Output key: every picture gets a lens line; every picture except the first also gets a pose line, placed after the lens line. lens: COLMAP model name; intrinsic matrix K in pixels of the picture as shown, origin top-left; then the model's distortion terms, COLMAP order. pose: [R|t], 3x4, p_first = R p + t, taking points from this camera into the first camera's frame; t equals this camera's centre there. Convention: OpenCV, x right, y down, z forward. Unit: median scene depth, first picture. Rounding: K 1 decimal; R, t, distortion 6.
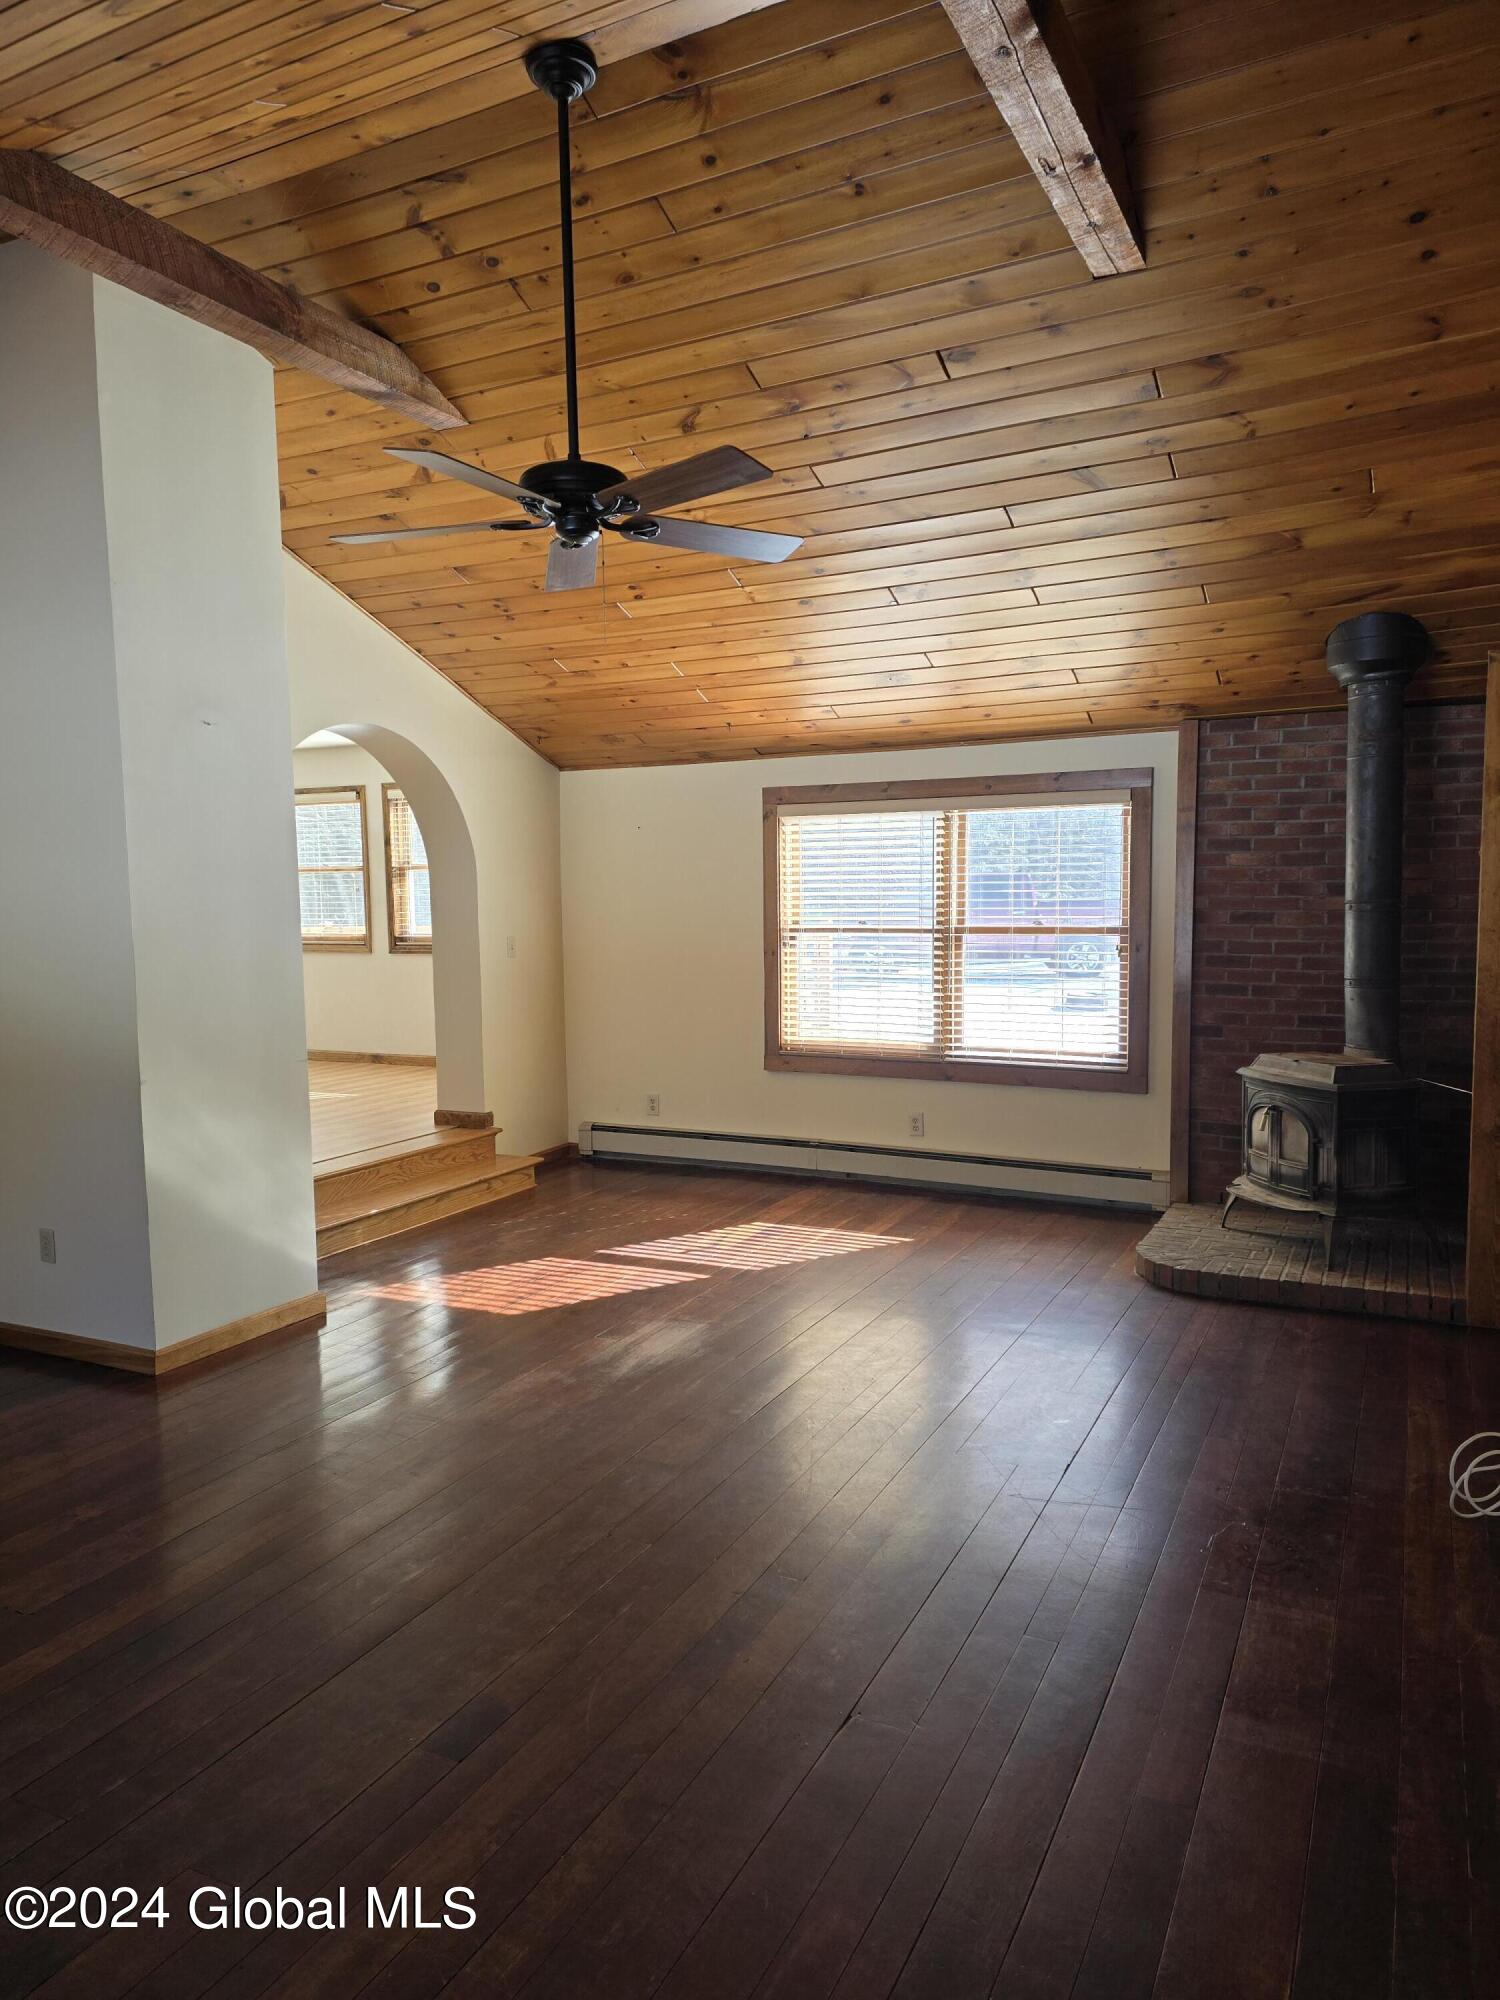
lens RADIAL K [[1296.4, 0, 754.8], [0, 1296.4, 998.6], [0, 0, 1]] dist [-0.030236, -0.023099]
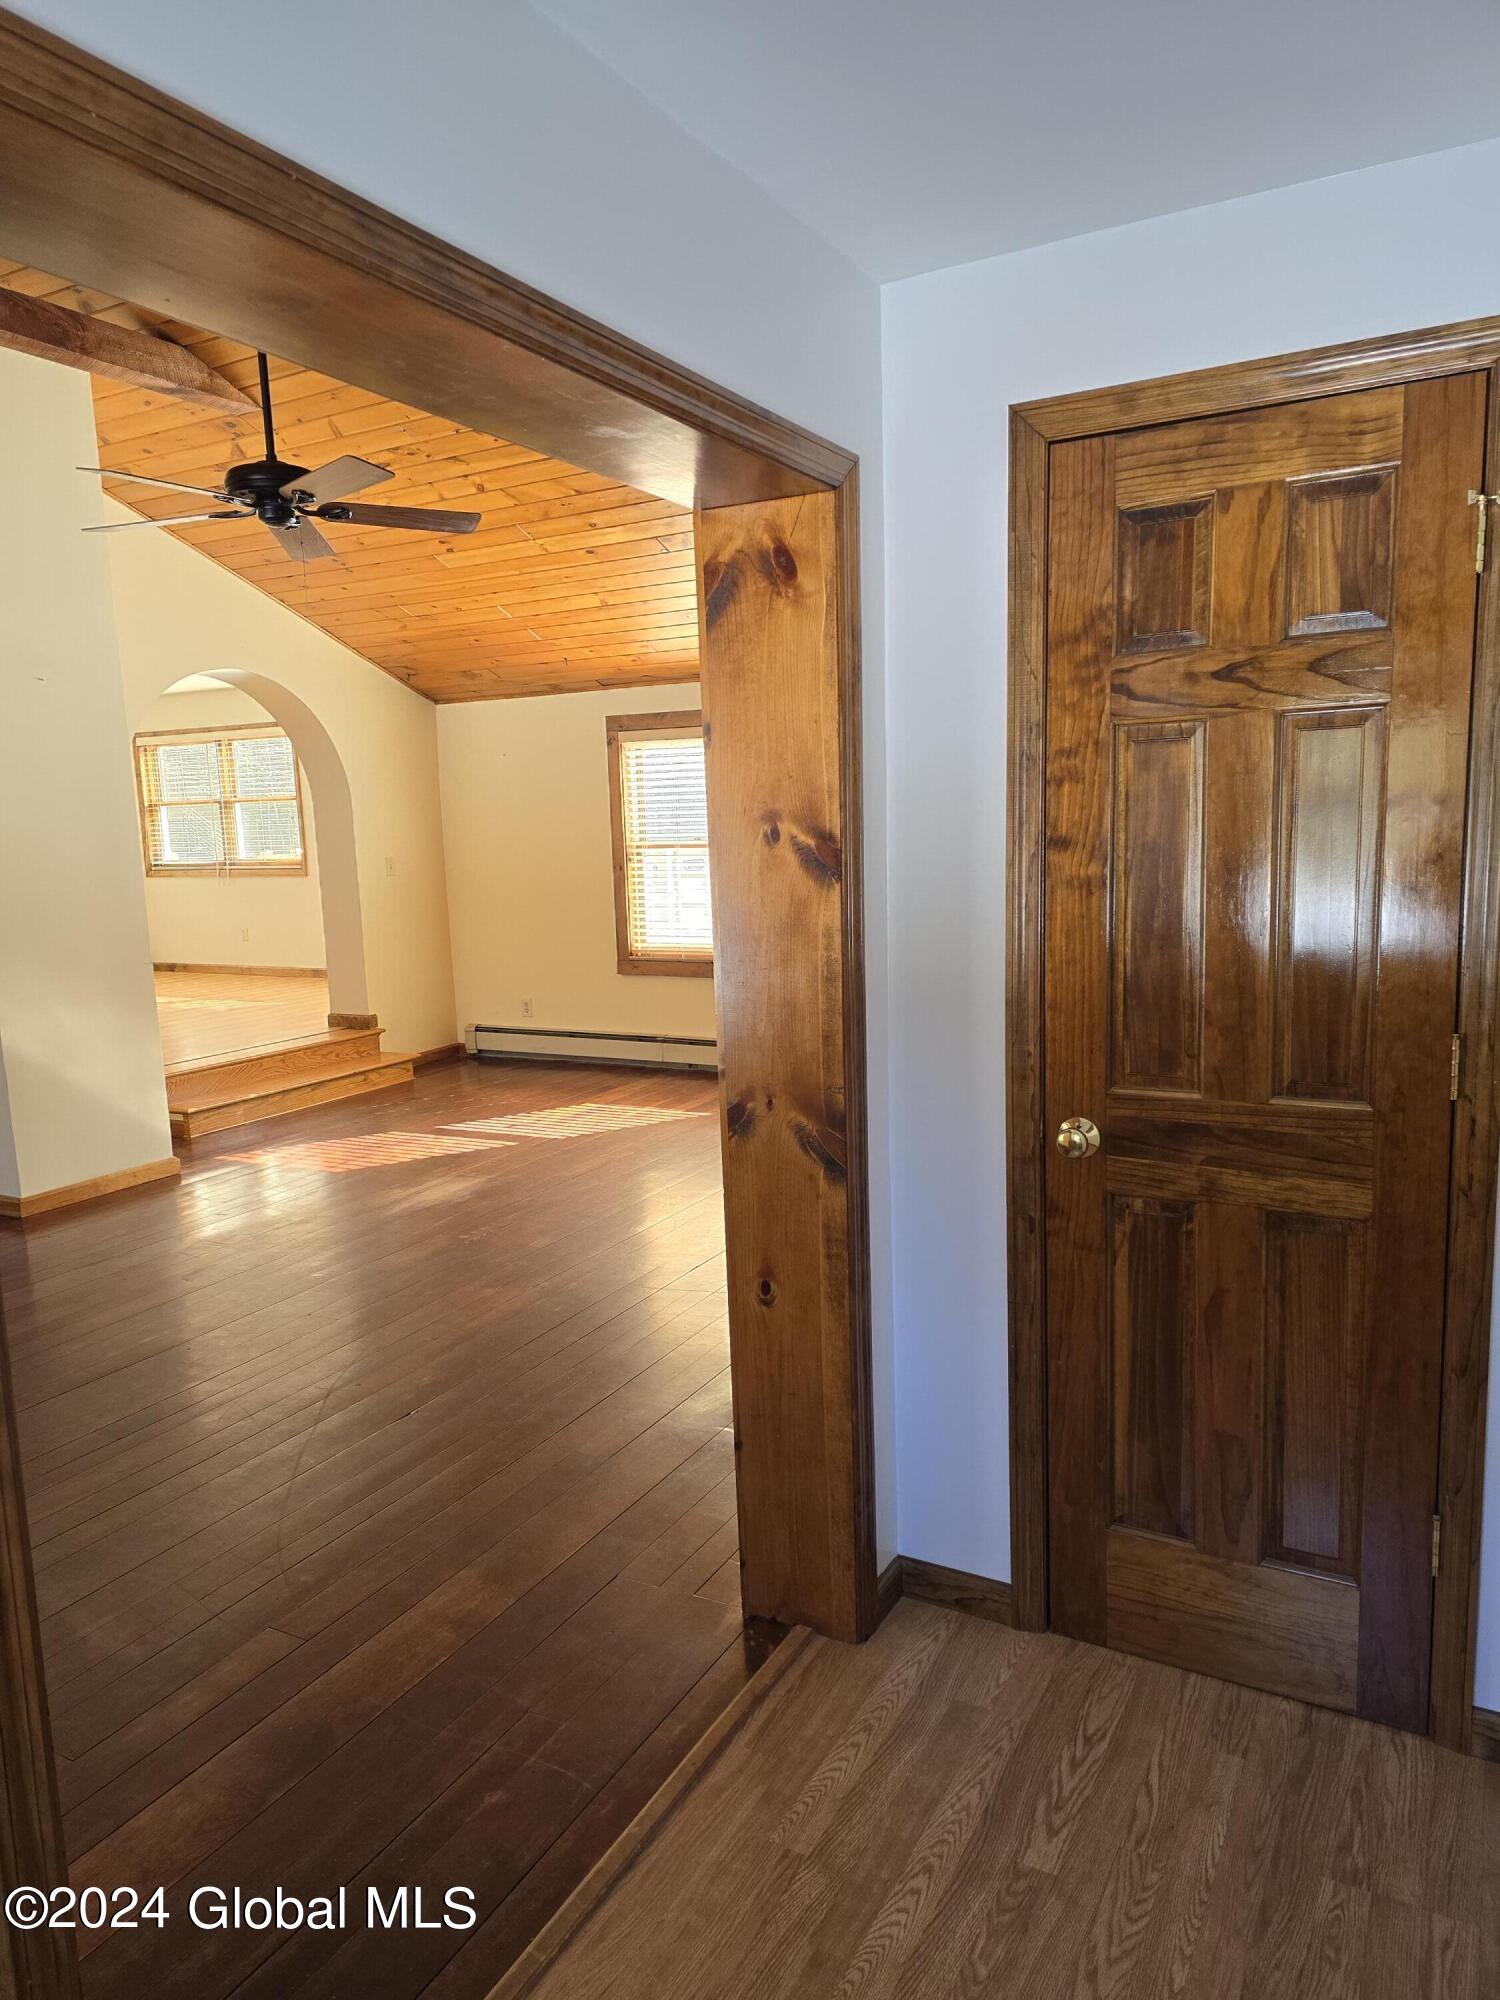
lens RADIAL K [[1296.4, 0, 745.4], [0, 1296.4, 1017.7], [0, 0, 1]] dist [-0.030236, -0.023099]
pose [[0.999157, -0.013815, -0.038662, 0.174406], [0.016641, 0.997137, 0.073762, 0.014027], [0.037532, -0.074343, 0.996526, -0.117018]]
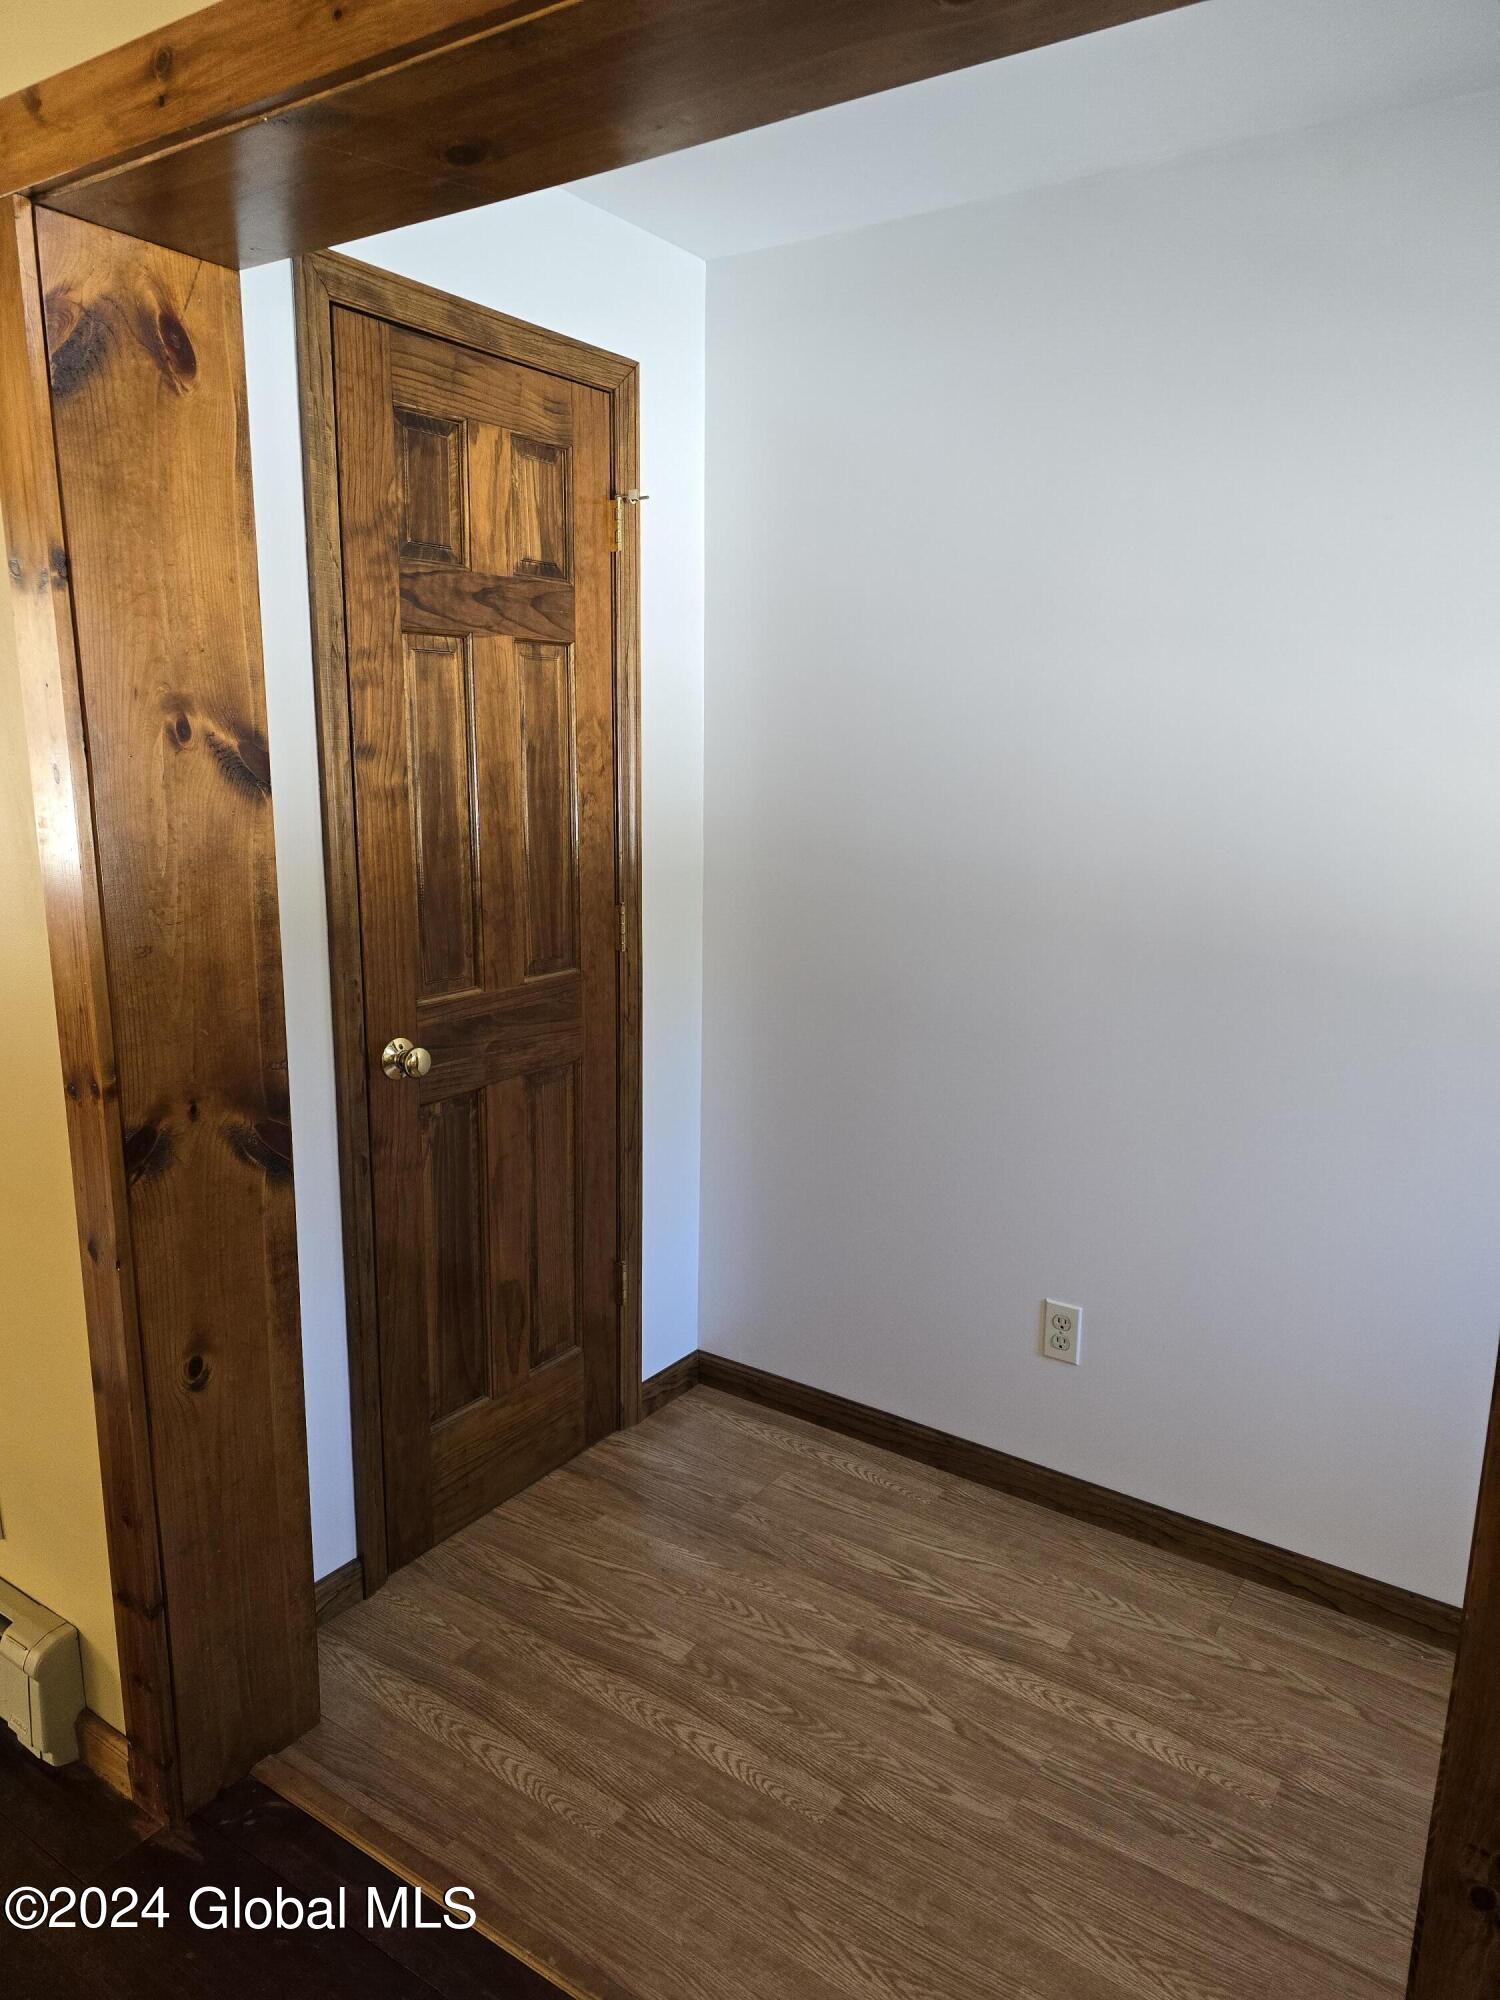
lens RADIAL K [[1296.4, 0, 754.3], [0, 1296.4, 1021.1], [0, 0, 1]] dist [-0.030236, -0.023099]
pose [[0.106113, -0.199648, 0.974105, -0.611224], [0.050191, 0.979463, 0.195279, -0.023596], [-0.993087, 0.028170, 0.113954, 0.586635]]
